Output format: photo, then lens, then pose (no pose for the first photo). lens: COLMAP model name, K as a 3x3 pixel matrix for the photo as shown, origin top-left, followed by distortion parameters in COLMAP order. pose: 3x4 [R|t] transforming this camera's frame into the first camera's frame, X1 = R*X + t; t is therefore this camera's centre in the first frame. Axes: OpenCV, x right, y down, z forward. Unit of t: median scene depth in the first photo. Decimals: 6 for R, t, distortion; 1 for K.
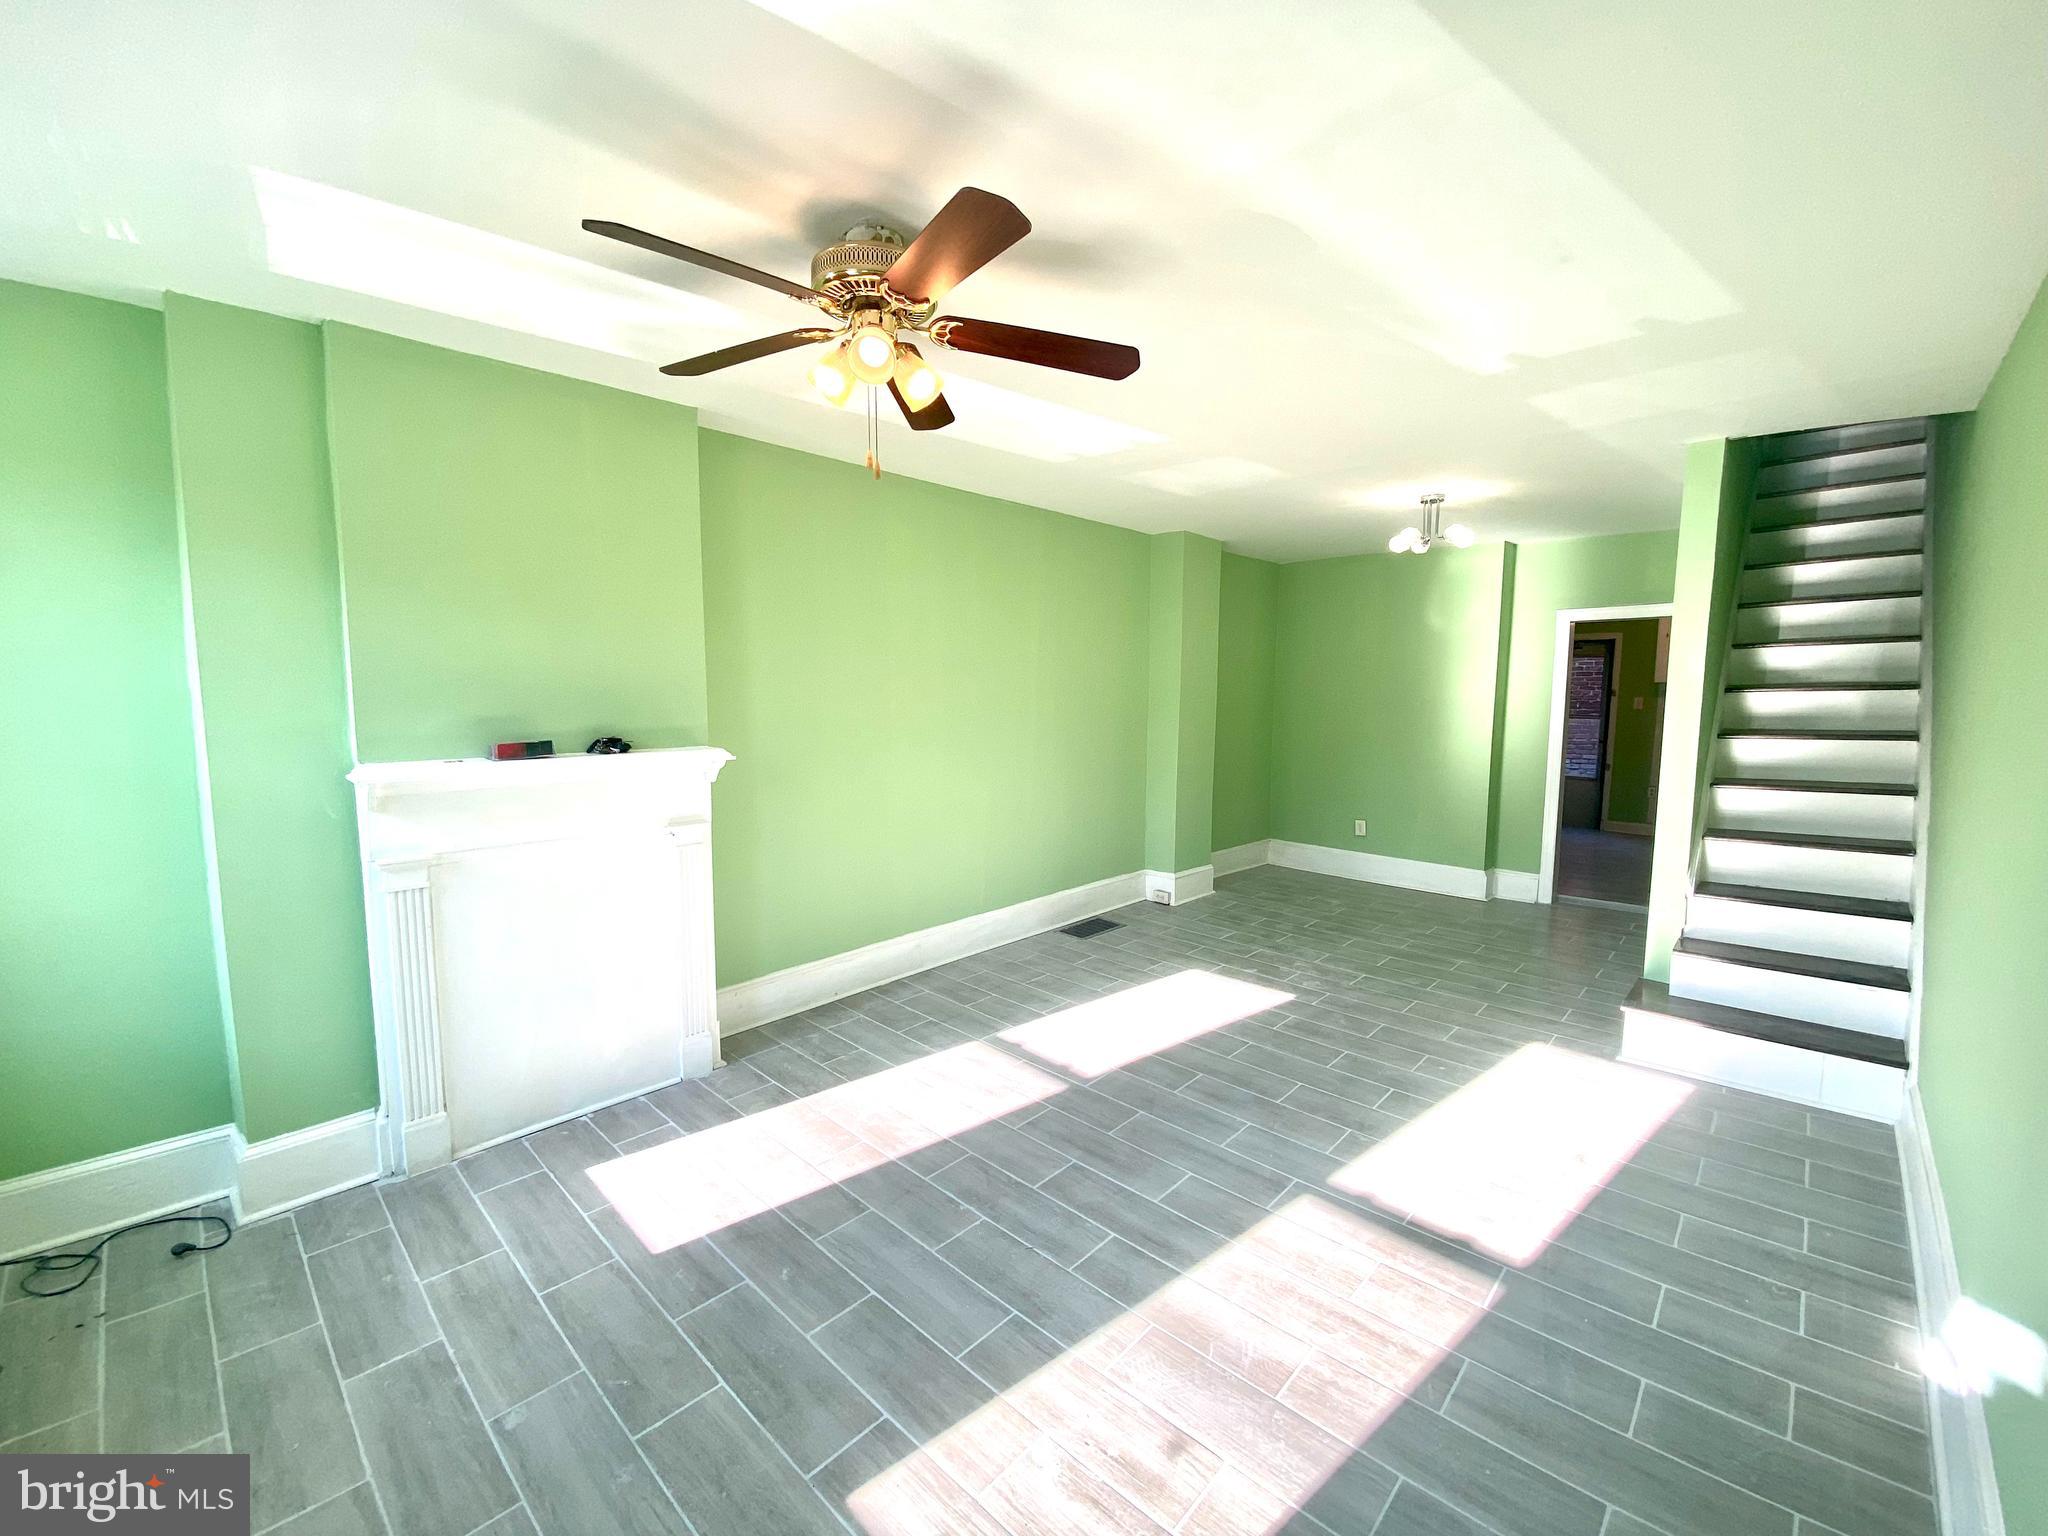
lens RADIAL K [[839.2, 0, 1034.6], [0, 839.2, 765.6], [0, 0, 1]] dist [0.063708, -0.042179]
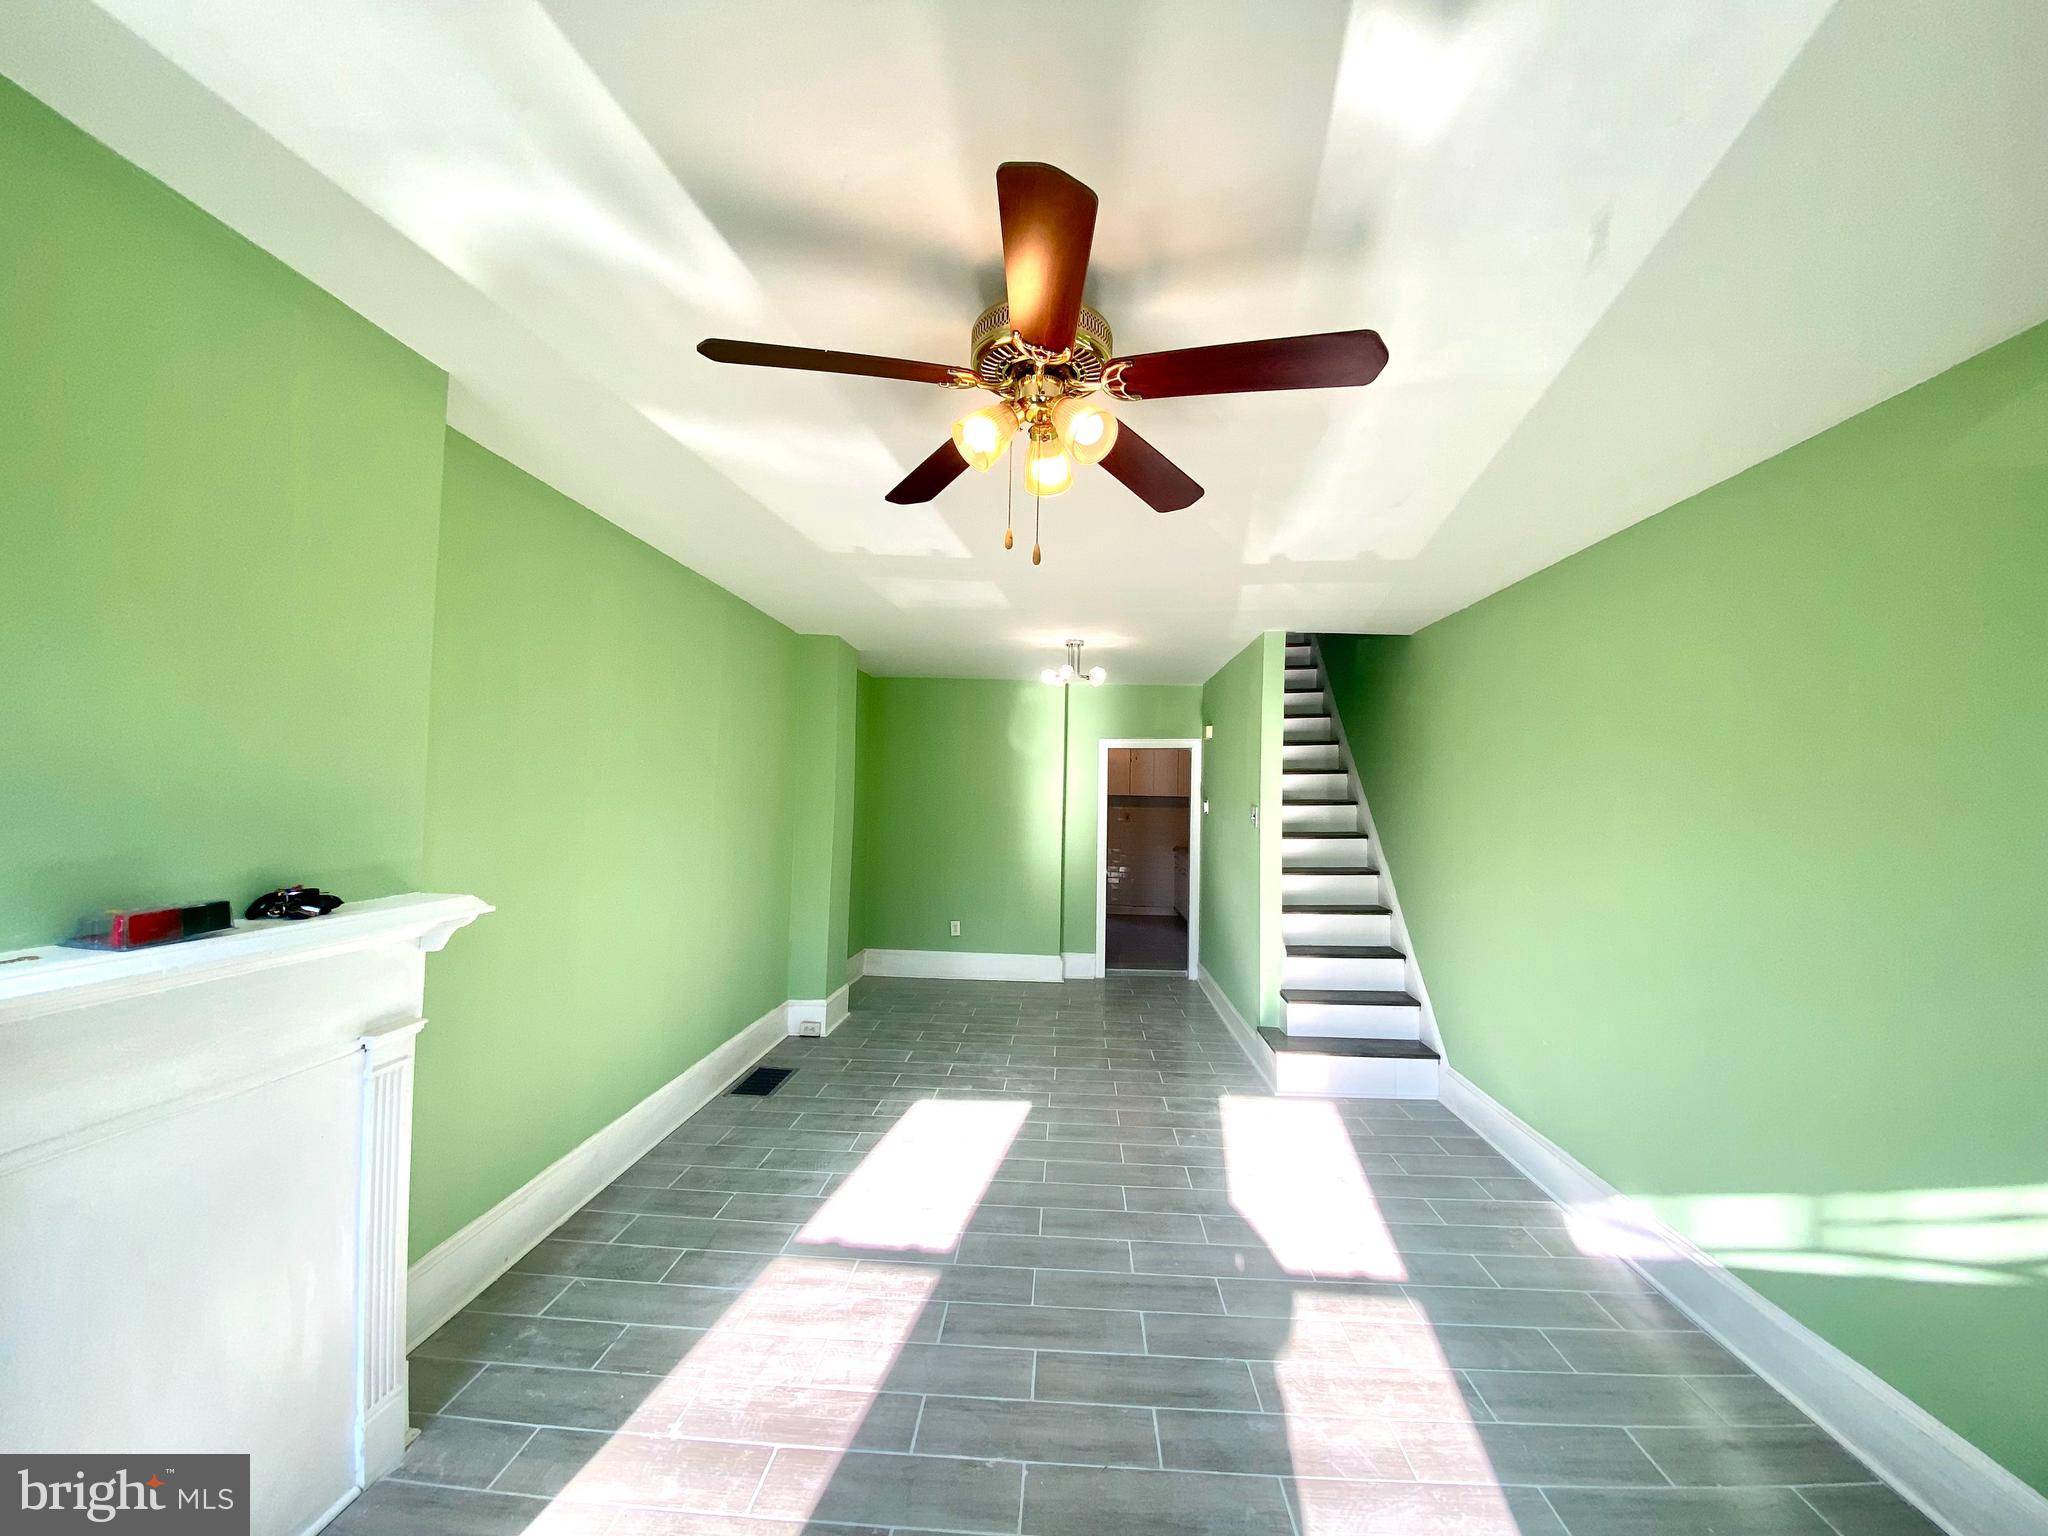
lens RADIAL K [[839.2, 0, 1034.6], [0, 839.2, 765.6], [0, 0, 1]] dist [0.063708, -0.042179]
pose [[0.762346, 0.033505, 0.646302, -0.394923], [0.045287, 0.993449, -0.104919, -0.025751], [-0.645584, 0.109254, 0.755834, 0.202403]]
